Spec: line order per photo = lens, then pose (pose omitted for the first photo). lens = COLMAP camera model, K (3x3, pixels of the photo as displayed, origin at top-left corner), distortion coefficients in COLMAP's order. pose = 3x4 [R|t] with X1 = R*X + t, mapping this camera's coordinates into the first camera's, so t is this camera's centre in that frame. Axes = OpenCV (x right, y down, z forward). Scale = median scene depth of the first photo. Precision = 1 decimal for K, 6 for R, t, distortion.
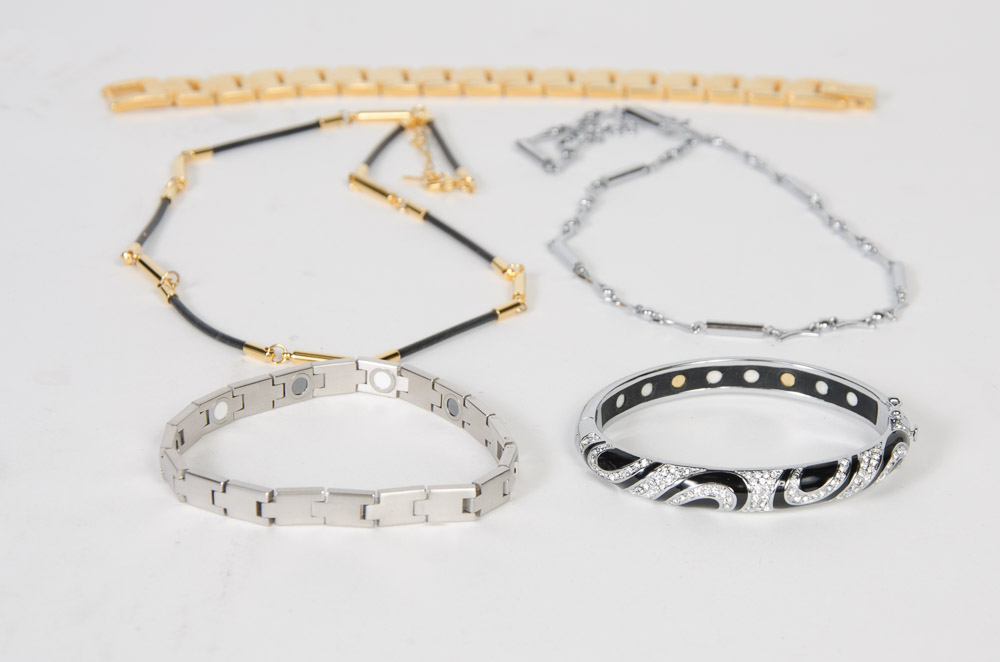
lens RADIAL K [[2967.3, 0, 500.0], [0, 2967.3, 331.0], [0, 0, 1]] dist [-0.007591, -0.025990]
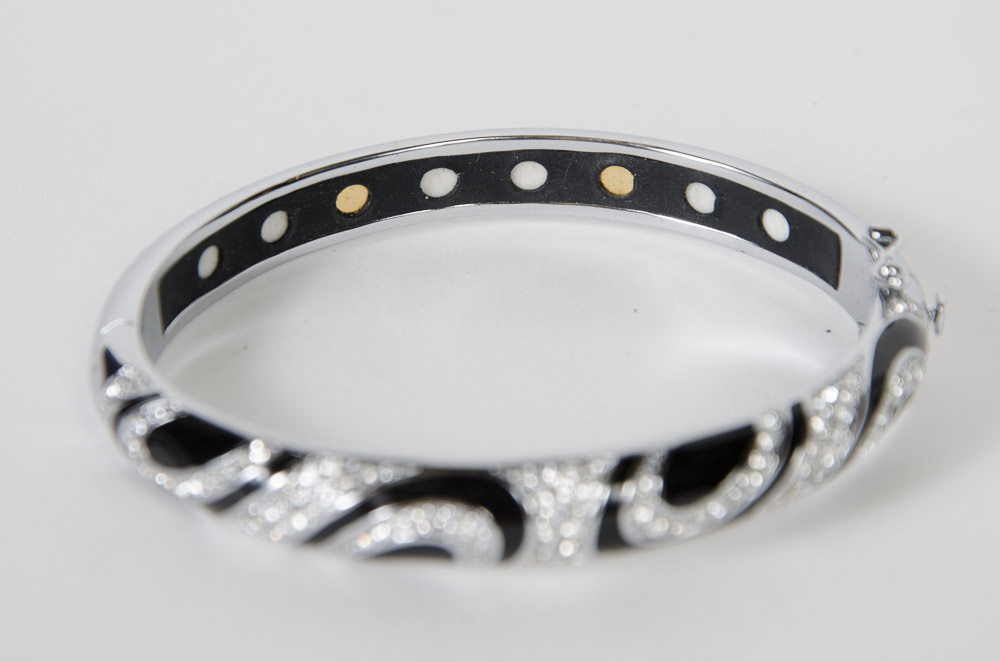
lens RADIAL K [[4350.9, 0, 500.0], [0, 4350.9, 331.0], [0, 0, 1]] dist [0.311562, 2.328588]
pose [[0.996316, -0.057213, 0.063887, 0.043826], [0.049576, 0.992092, 0.115305, -0.035434], [-0.069978, -0.111713, 0.991274, 0.428056]]
